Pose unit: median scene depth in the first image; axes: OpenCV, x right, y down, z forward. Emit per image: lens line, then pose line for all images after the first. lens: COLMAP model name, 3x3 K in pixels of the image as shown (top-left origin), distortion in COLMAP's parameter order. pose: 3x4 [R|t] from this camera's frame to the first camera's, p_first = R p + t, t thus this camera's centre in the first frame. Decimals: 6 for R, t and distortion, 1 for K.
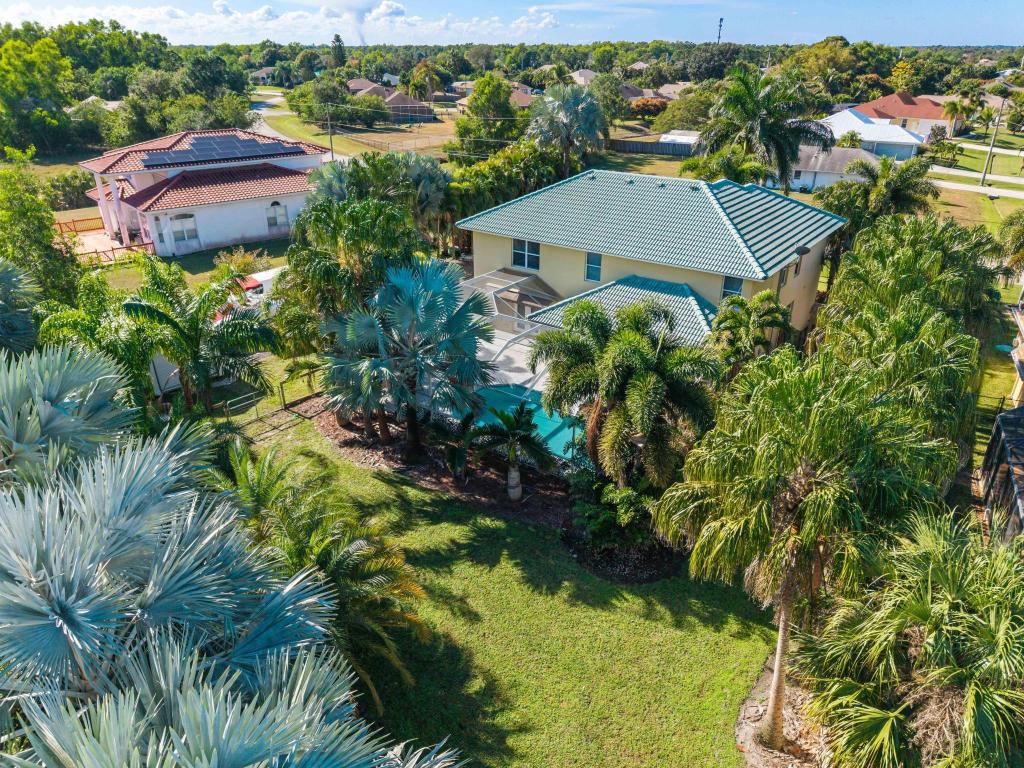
lens RADIAL K [[695.3, 0, 512.0], [0, 695.3, 384.0], [0, 0, 1]] dist [0.061815, -0.082718]
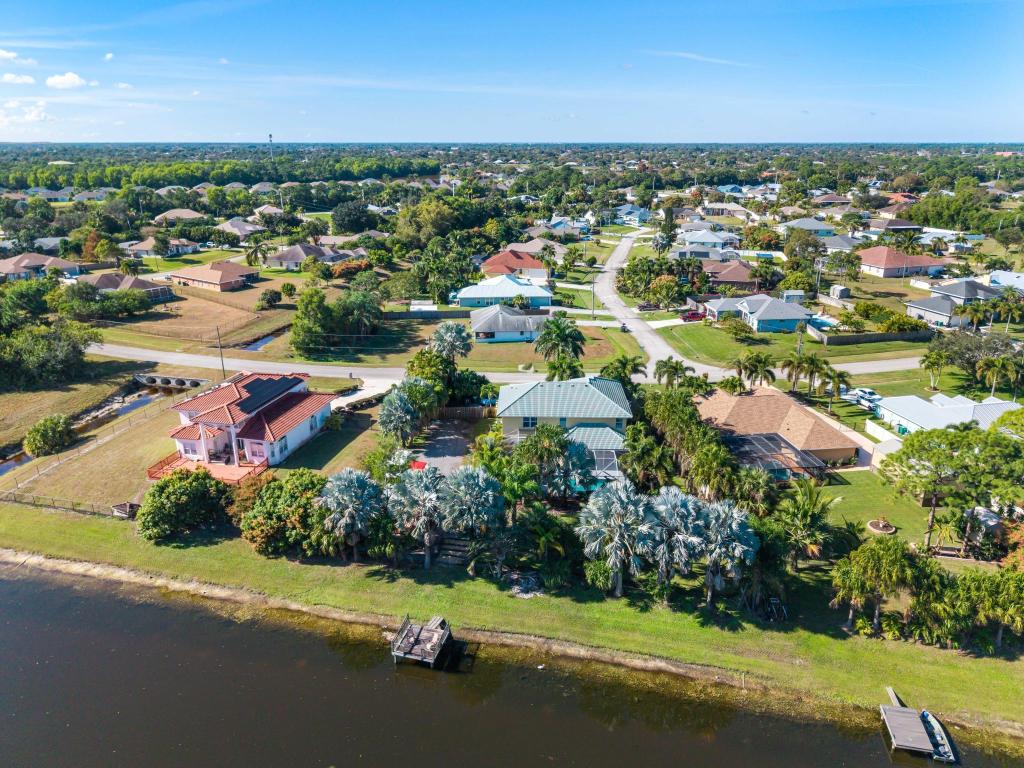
lens RADIAL K [[695.3, 0, 512.0], [0, 695.3, 384.0], [0, 0, 1]] dist [0.061815, -0.082718]
pose [[0.818798, -0.189395, 0.541940, -1.345998], [0.248520, 0.967912, -0.037218, -0.251740], [-0.517501, 0.165157, 0.839593, -1.021970]]
